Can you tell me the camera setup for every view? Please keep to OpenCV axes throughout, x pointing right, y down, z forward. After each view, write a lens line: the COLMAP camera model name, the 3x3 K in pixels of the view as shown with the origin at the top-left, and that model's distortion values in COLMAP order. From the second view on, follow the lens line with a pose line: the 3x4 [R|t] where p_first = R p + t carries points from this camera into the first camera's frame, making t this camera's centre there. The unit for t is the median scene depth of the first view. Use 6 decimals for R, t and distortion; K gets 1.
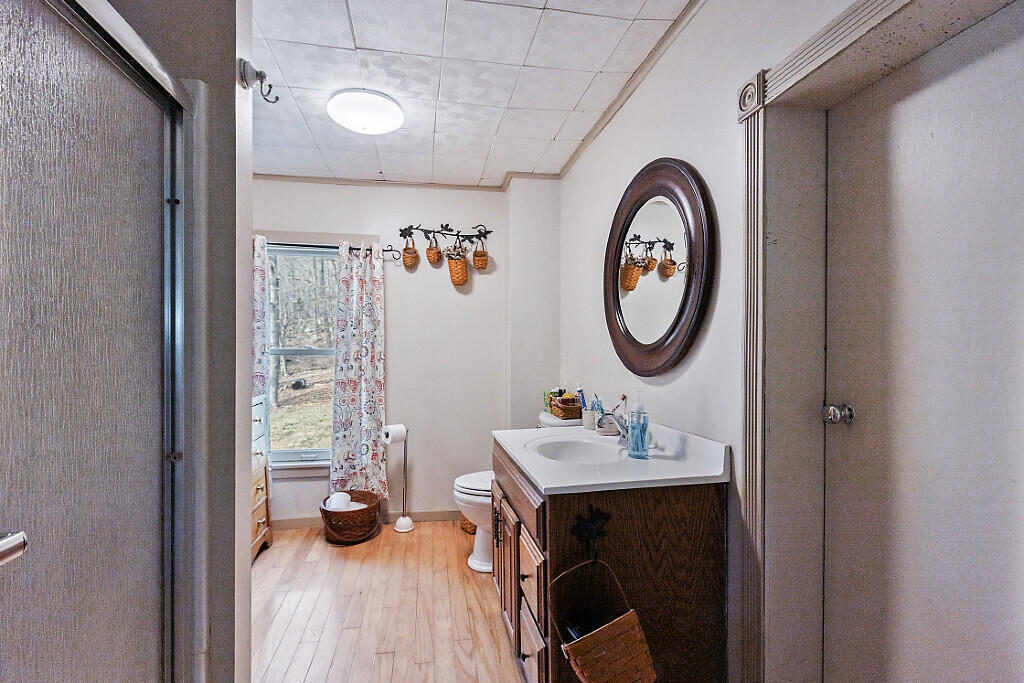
lens RADIAL K [[468.2, 0, 509.8], [0, 468.2, 349.4], [0, 0, 1]] dist [0.001848, 0.000211]
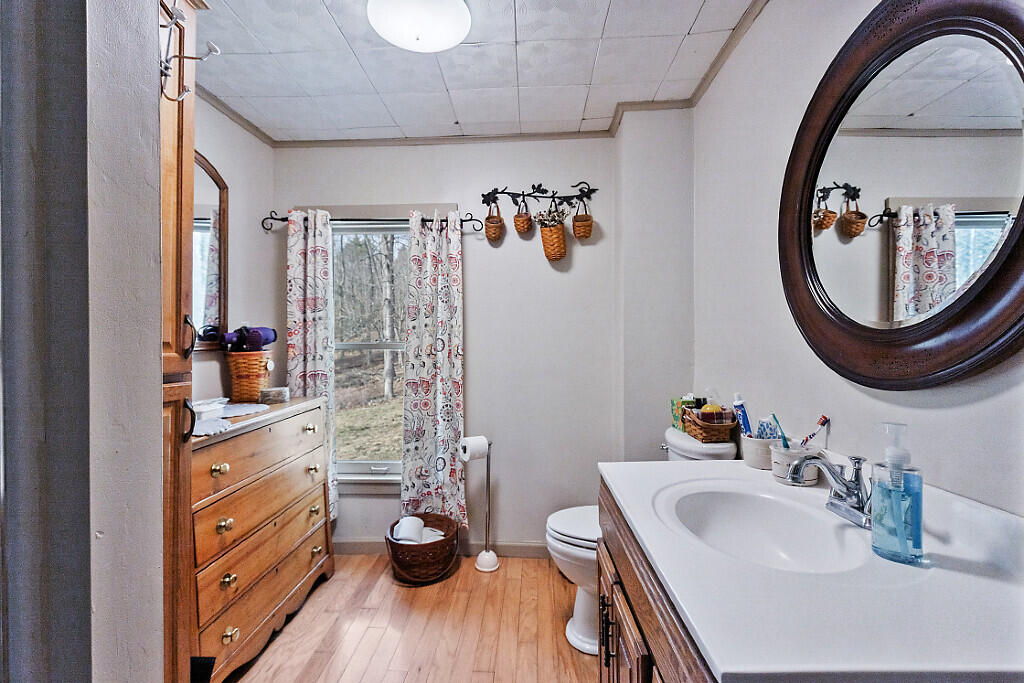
lens RADIAL K [[468.2, 0, 506.1], [0, 468.2, 348.3], [0, 0, 1]] dist [0.001848, 0.000211]
pose [[0.972441, -0.004299, -0.233108, -0.006329], [0.007652, 0.999880, 0.013480, -0.000206], [0.233022, -0.014892, 0.972357, 0.238039]]
